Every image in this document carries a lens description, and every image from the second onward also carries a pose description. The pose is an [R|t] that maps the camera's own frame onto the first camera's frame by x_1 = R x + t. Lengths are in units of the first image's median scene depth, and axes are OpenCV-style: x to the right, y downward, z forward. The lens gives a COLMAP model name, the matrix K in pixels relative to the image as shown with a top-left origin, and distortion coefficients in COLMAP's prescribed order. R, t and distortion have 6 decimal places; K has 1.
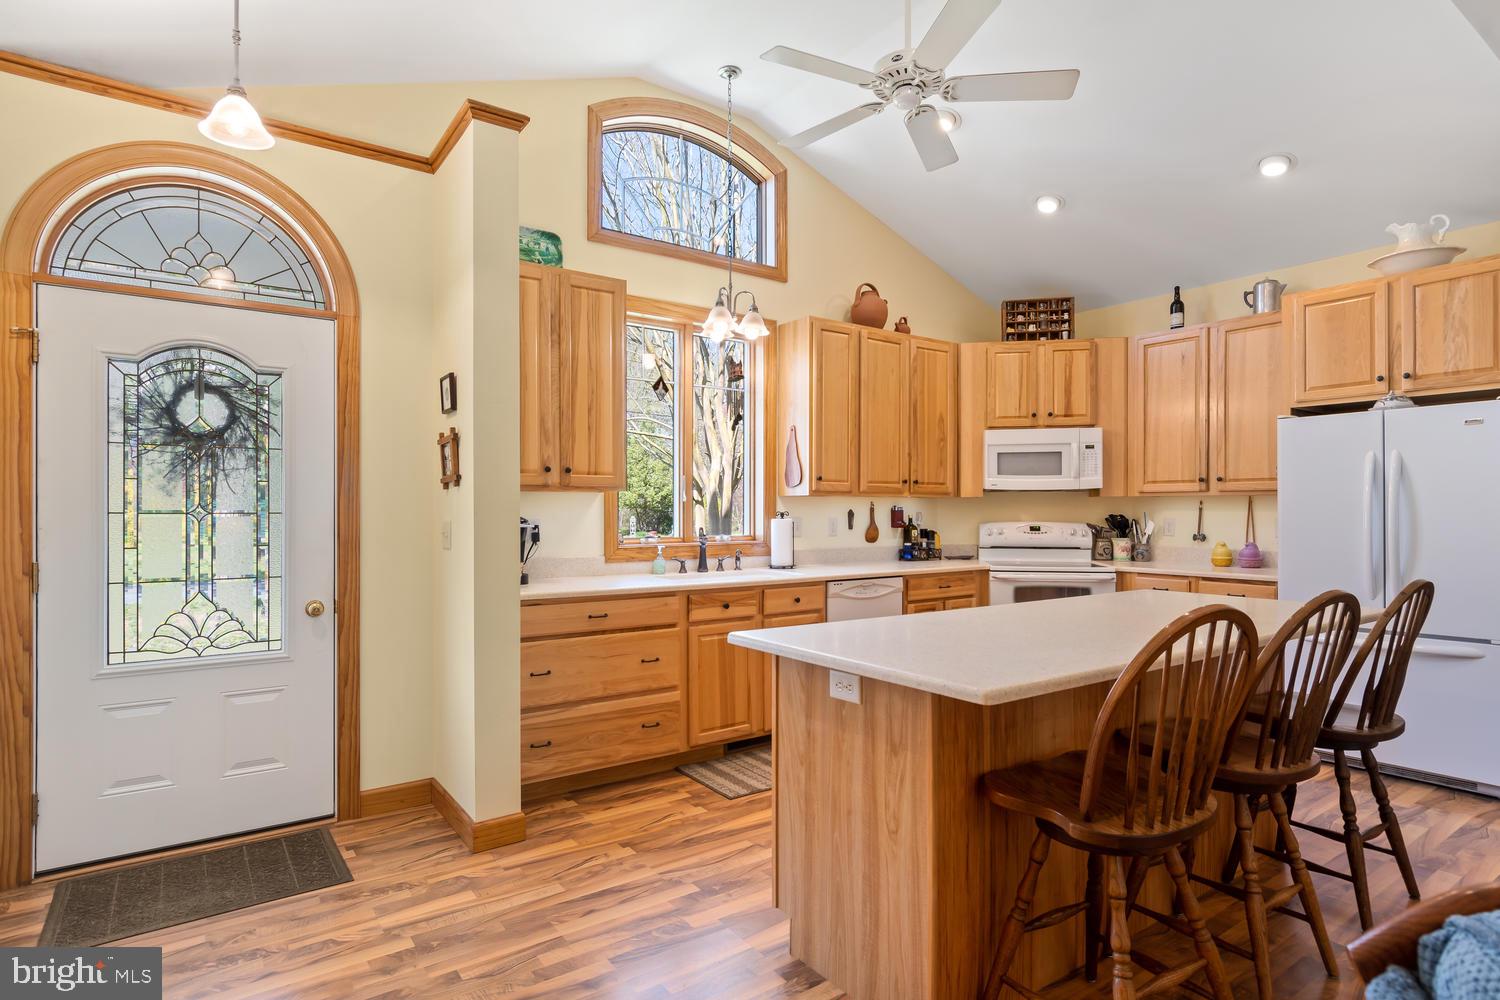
lens RADIAL K [[790.3, 0, 755.3], [0, 790.3, 504.9], [0, 0, 1]] dist [-0.002864, -0.001865]
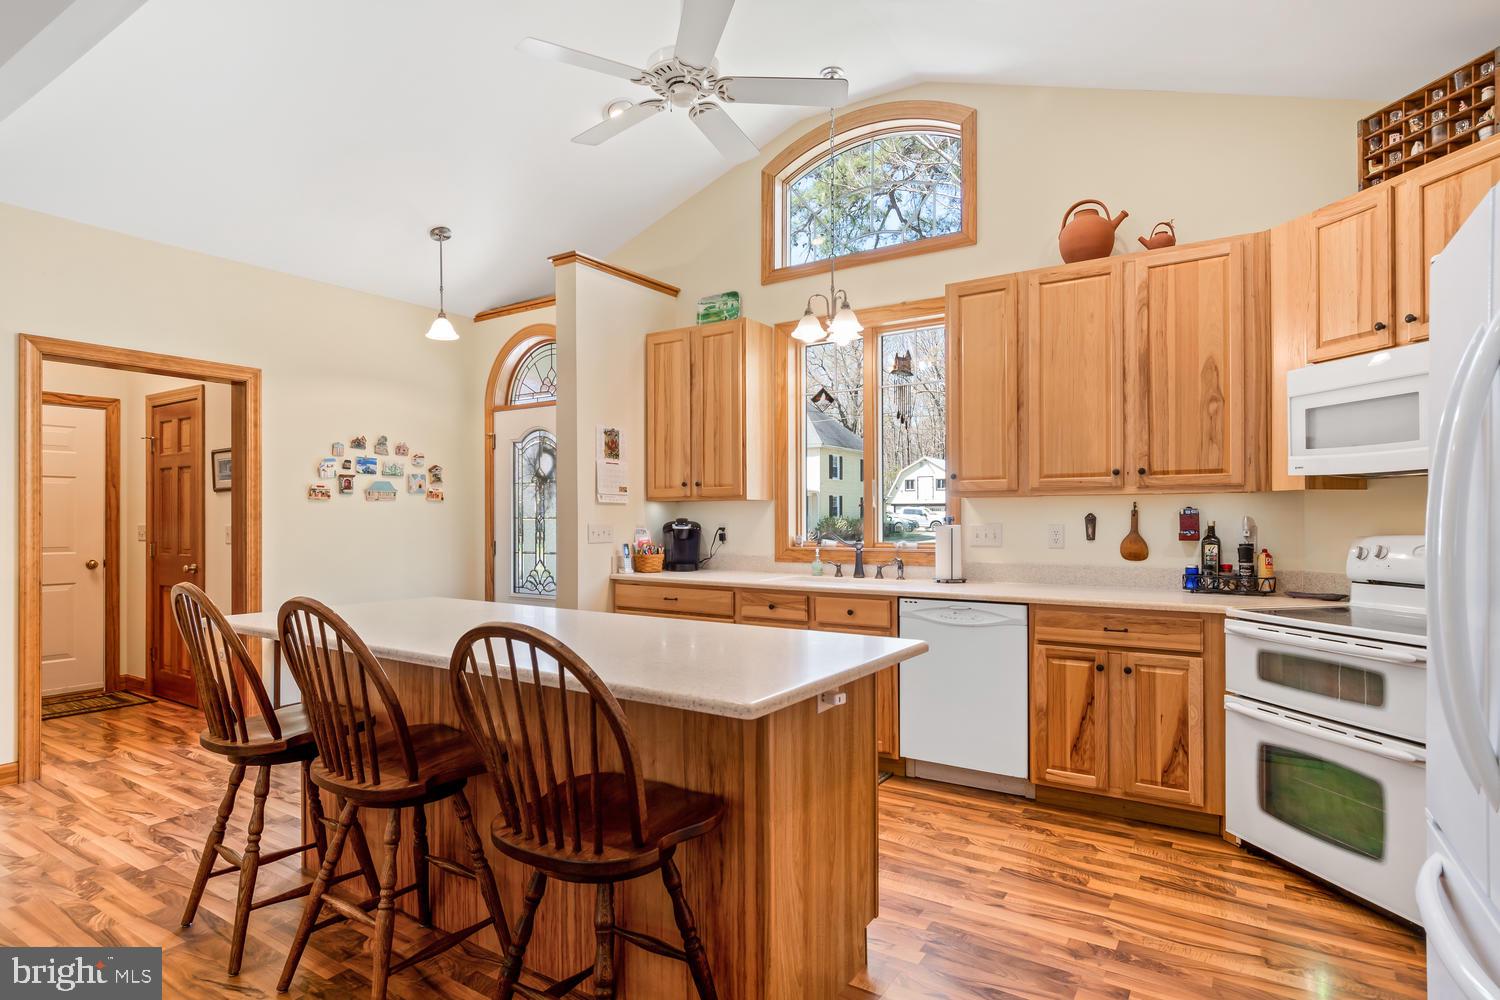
lens RADIAL K [[790.3, 0, 753.1], [0, 790.3, 509.4], [0, 0, 1]] dist [-0.002864, -0.001865]
pose [[0.358225, -0.007669, -0.933604, 0.715210], [0.011399, 0.999928, -0.003840, 0.001514], [0.933566, -0.009267, 0.358287, 0.460278]]
